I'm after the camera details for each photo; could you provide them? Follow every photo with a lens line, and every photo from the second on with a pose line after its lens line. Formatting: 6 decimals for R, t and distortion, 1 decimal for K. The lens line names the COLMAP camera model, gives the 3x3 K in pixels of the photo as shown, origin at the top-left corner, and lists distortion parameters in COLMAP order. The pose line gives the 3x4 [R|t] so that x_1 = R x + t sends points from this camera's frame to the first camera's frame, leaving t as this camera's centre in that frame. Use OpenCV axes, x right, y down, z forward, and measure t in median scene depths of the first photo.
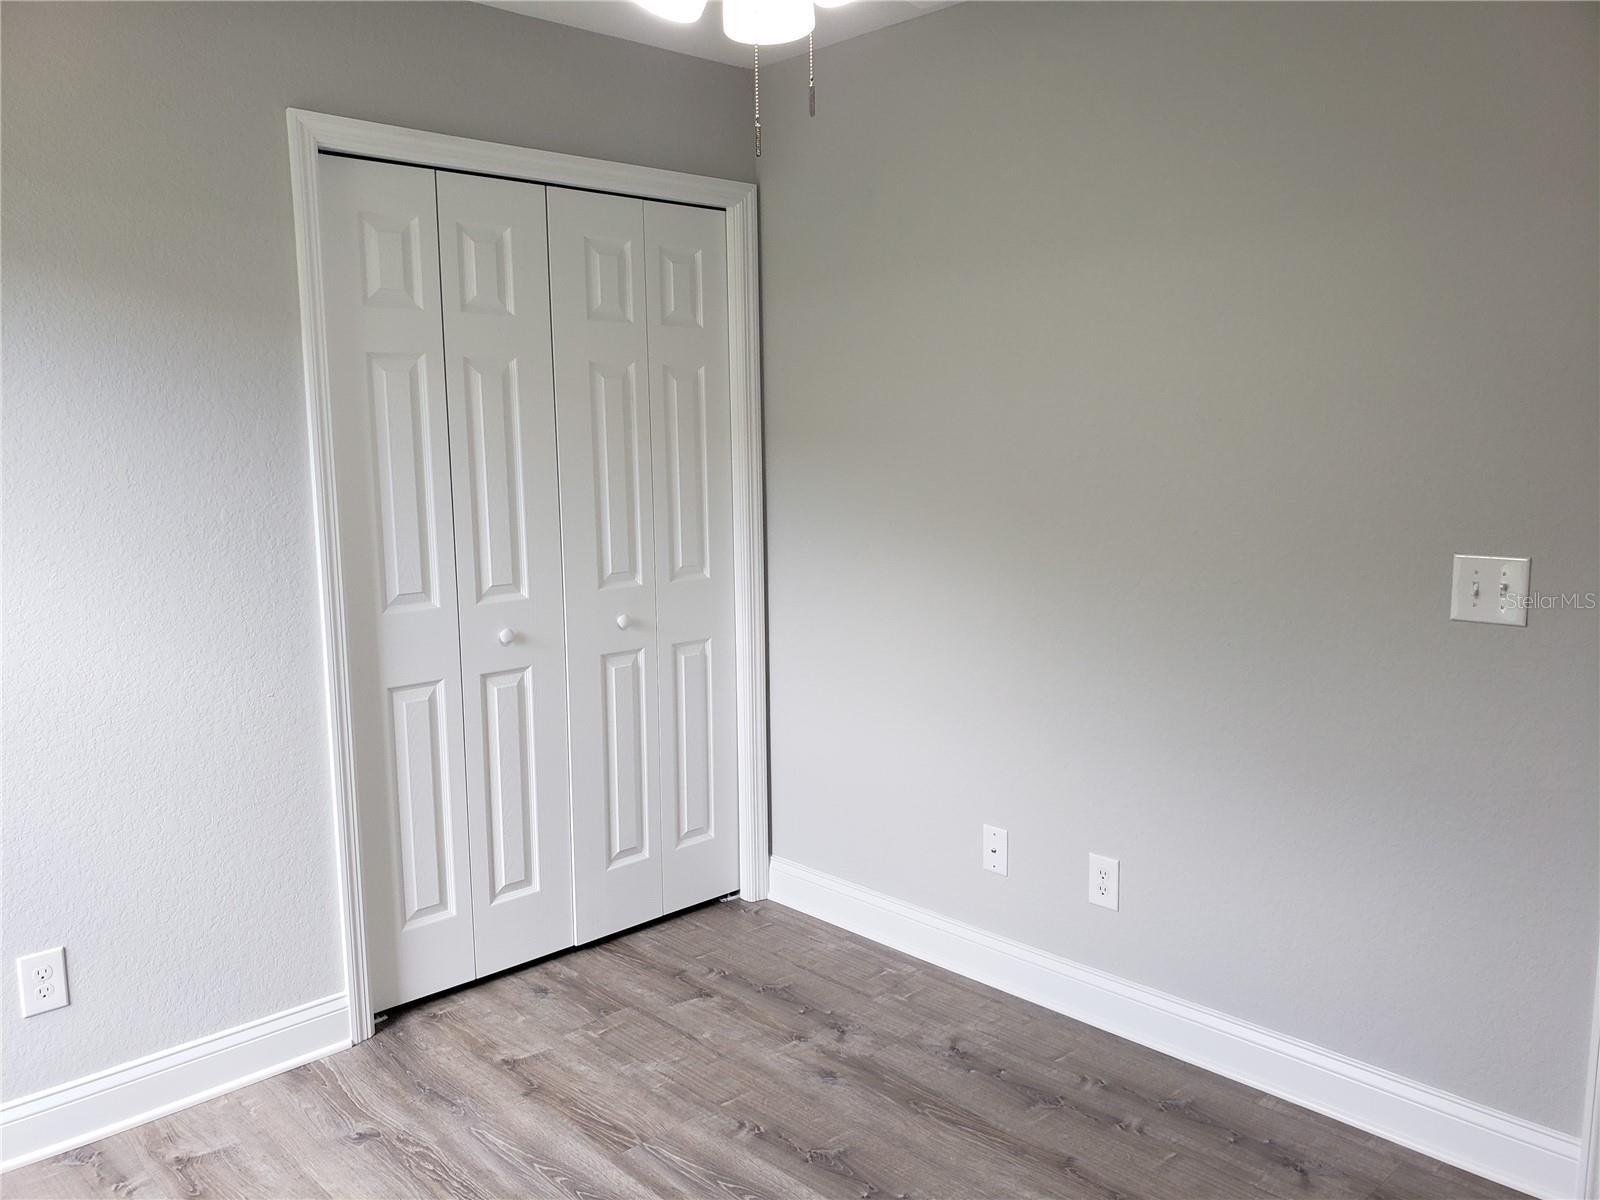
lens RADIAL K [[1241.1, 0, 800.0], [0, 1241.1, 600.0], [0, 0, 1]] dist [0.010502, 0.008254]
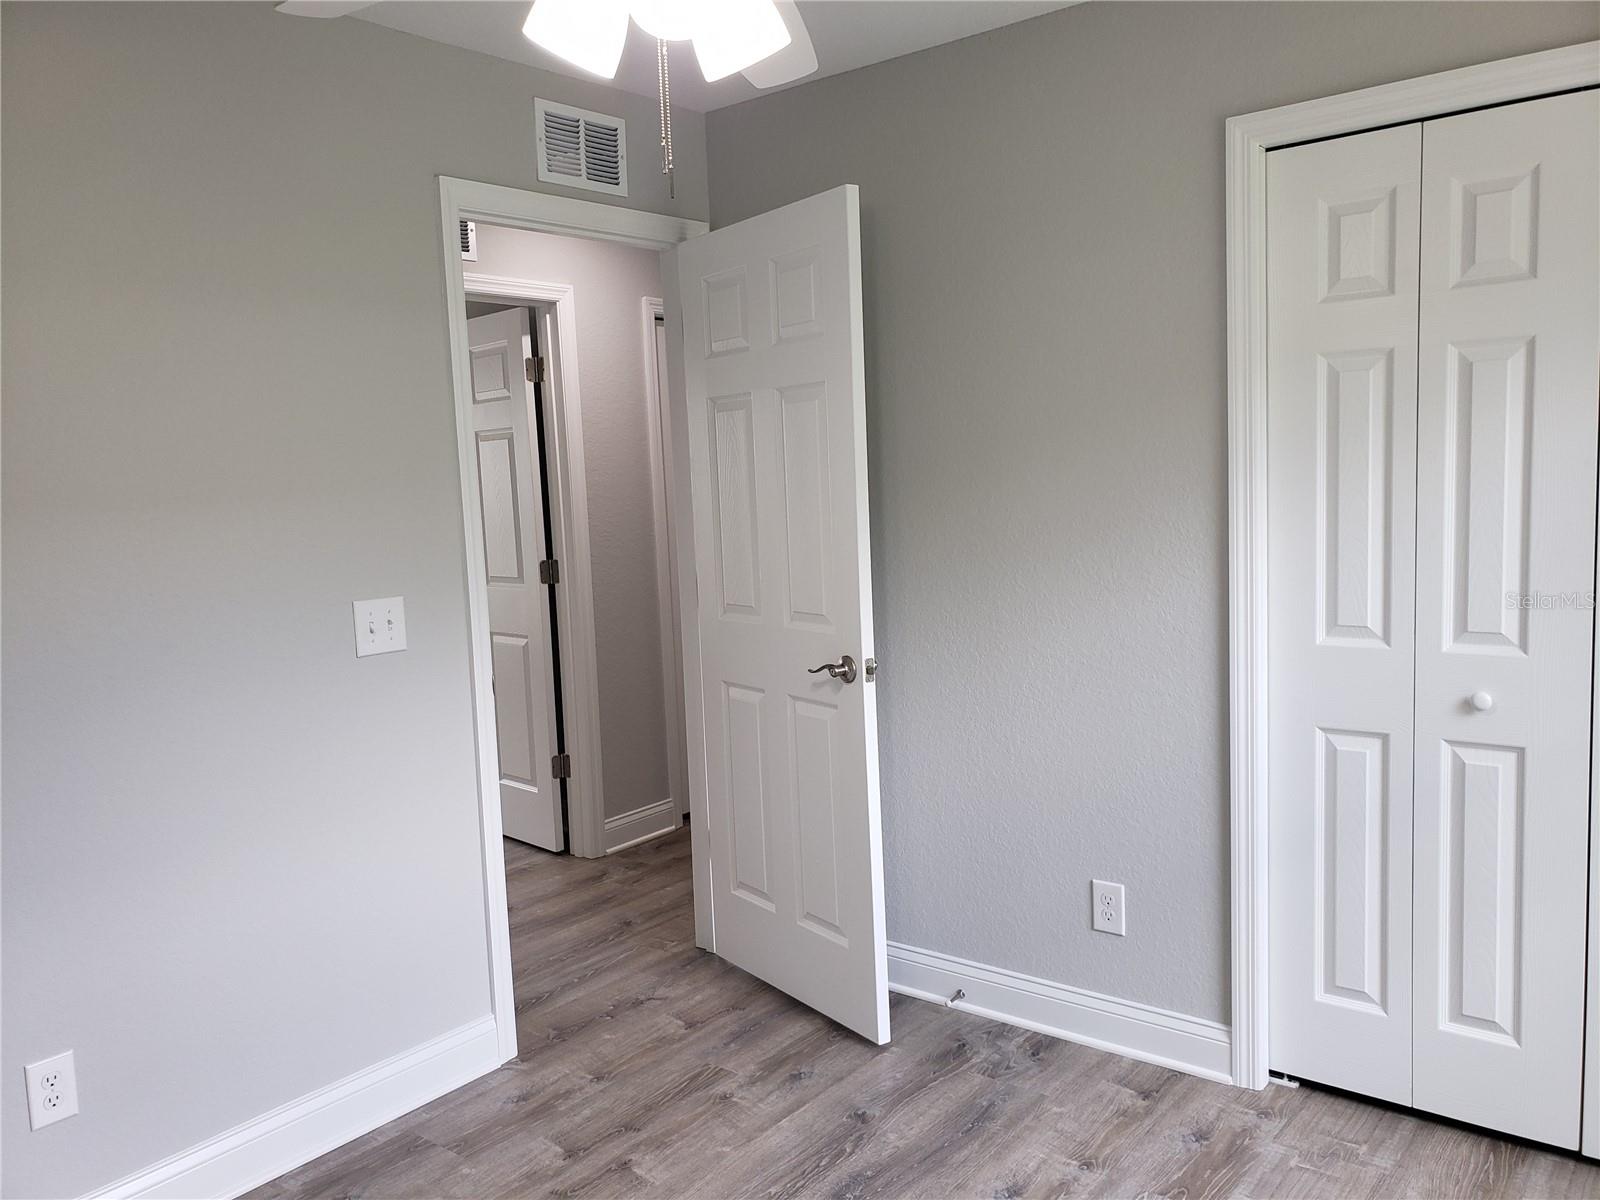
lens RADIAL K [[1244.8, 0, 800.0], [0, 1244.8, 600.0], [0, 0, 1]] dist [-0.063994, 0.009964]
pose [[-0.152885, -0.072548, 0.985578, -0.661863], [0.176640, 0.979235, 0.099482, -0.077640], [-0.972329, 0.189302, -0.136895, 0.723403]]
